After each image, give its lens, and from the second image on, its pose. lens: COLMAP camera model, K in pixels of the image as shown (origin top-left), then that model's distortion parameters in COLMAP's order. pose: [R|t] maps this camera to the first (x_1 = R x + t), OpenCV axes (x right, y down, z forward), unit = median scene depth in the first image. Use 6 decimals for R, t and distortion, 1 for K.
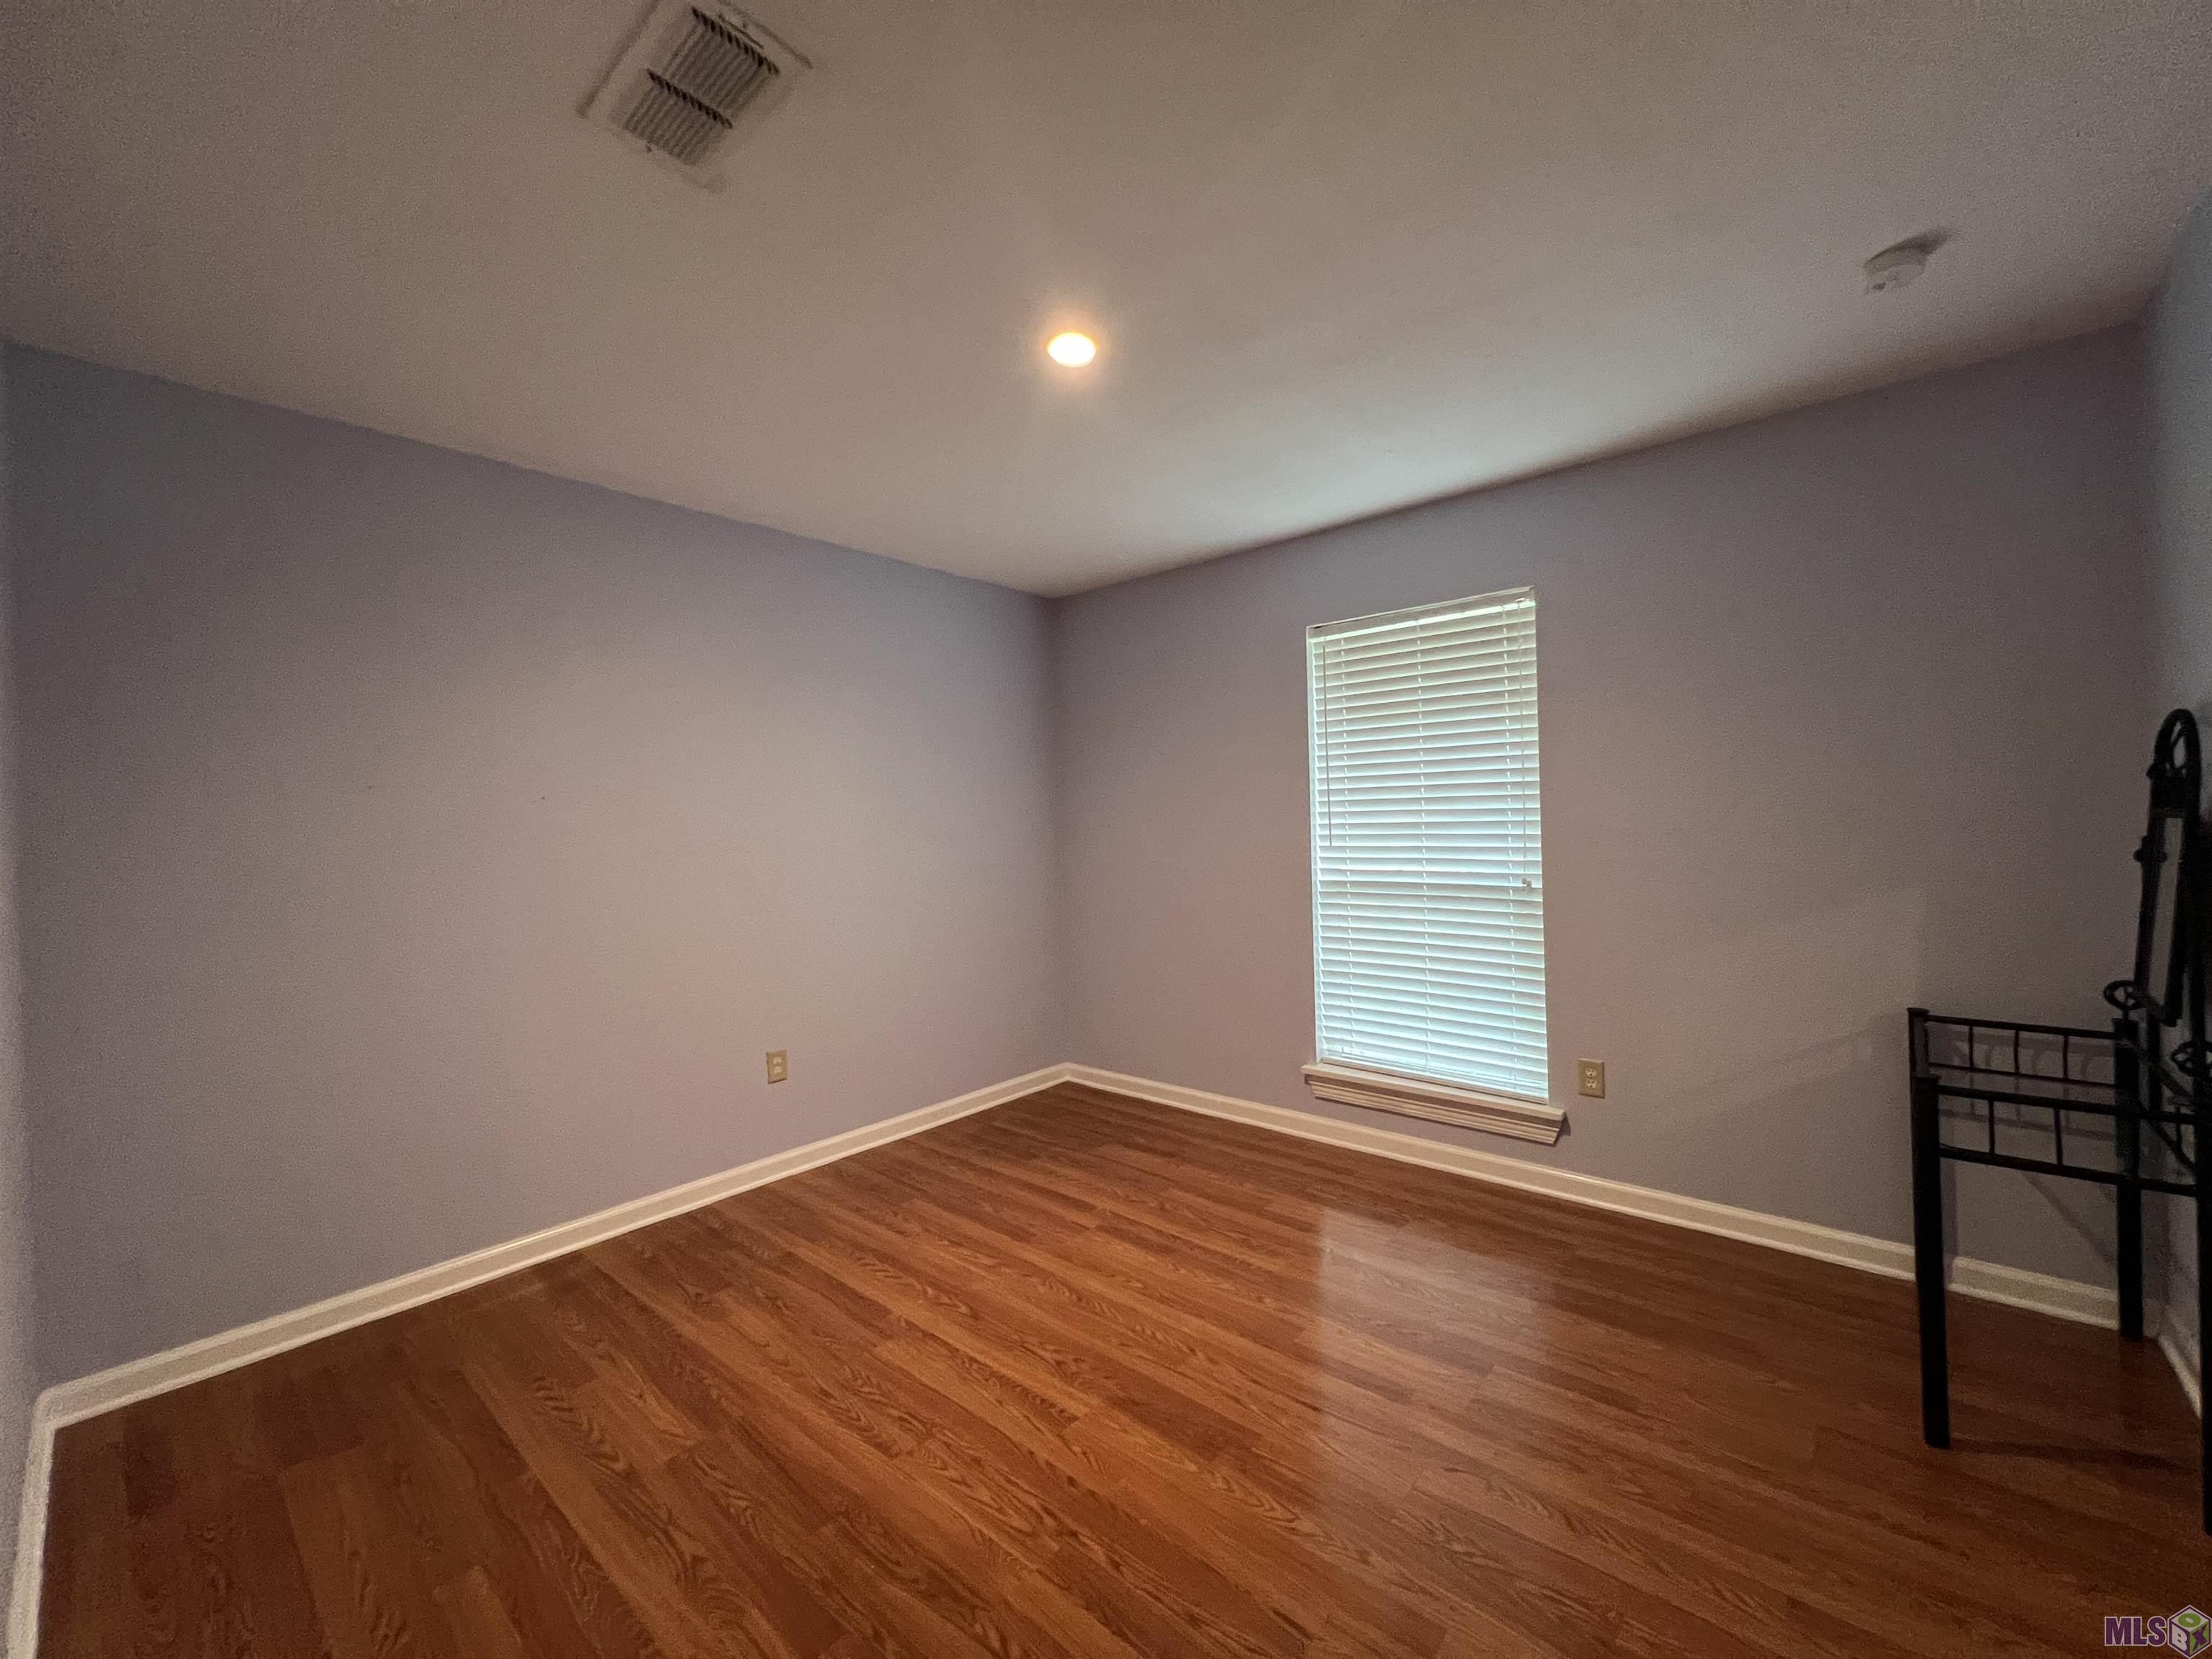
lens RADIAL K [[890.4, 0, 1105.2], [0, 890.4, 829.3], [0, 0, 1]] dist [-0.000105, -0.000003]
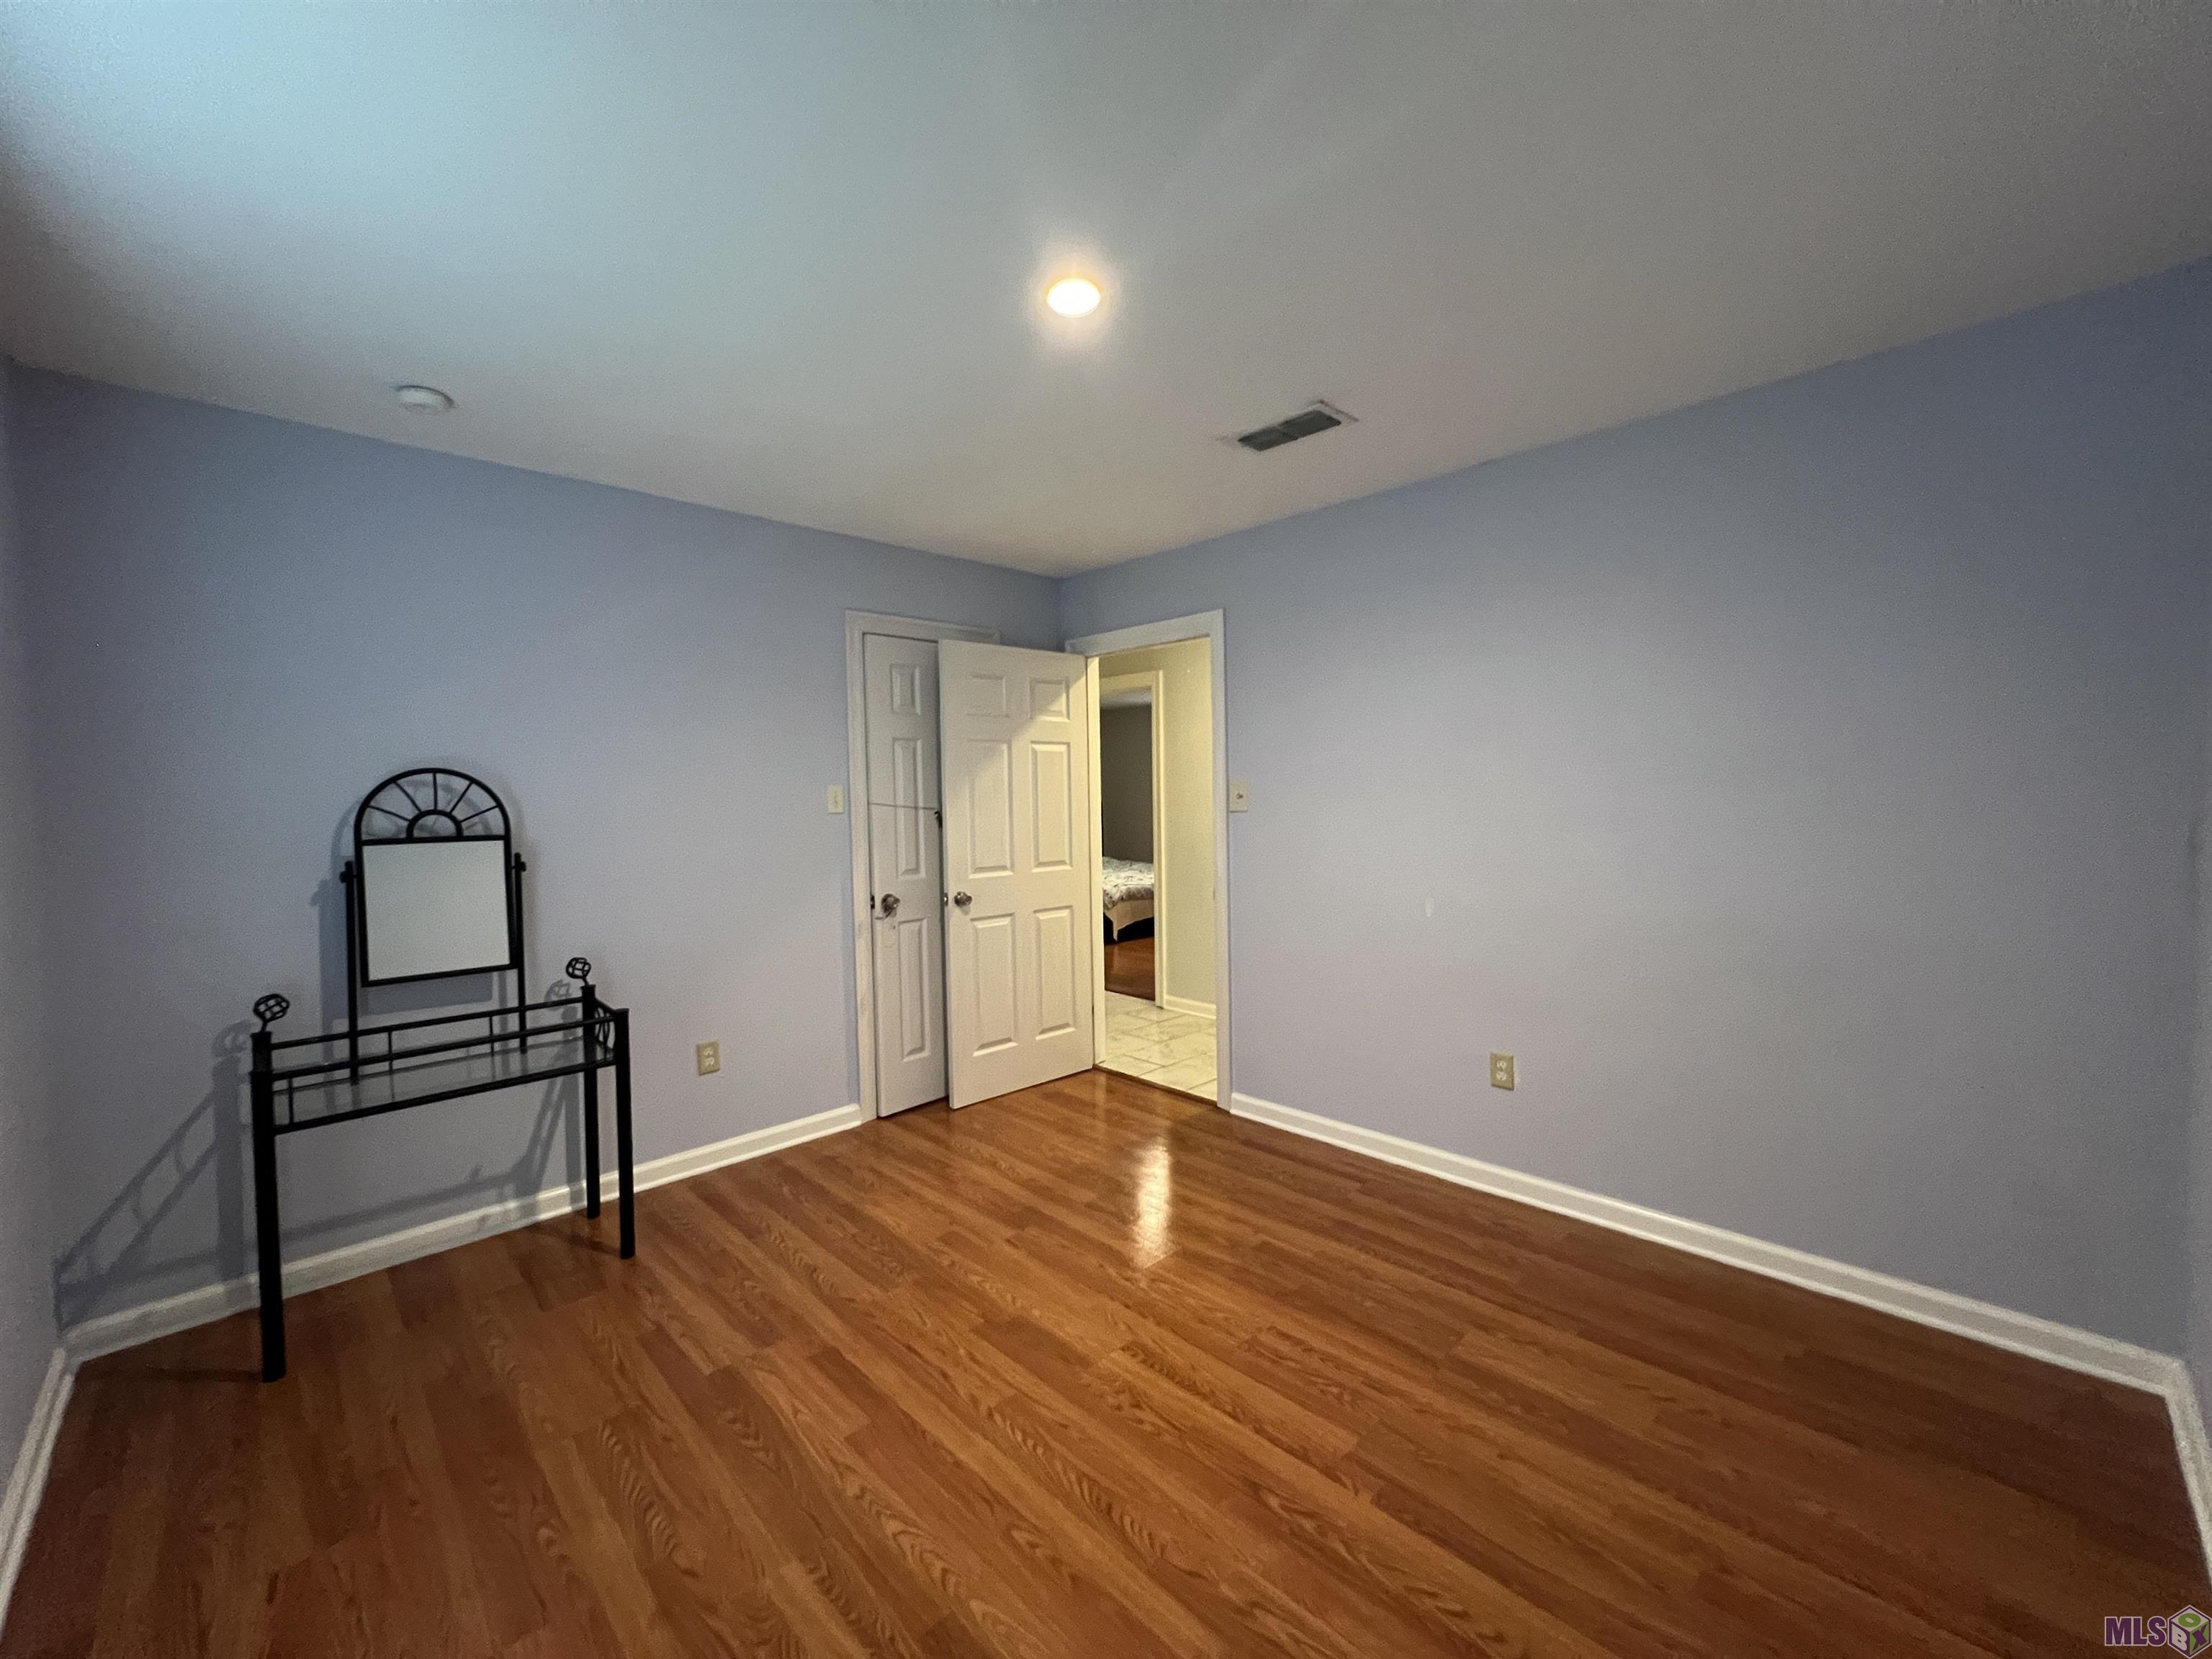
lens RADIAL K [[890.4, 0, 1106.4], [0, 890.4, 822.7], [0, 0, 1]] dist [-0.000105, -0.000003]
pose [[-0.995892, 0.042164, 0.080127, -0.120476], [0.045646, 0.998068, 0.042141, -0.045165], [-0.078196, 0.045625, -0.995893, 1.913518]]
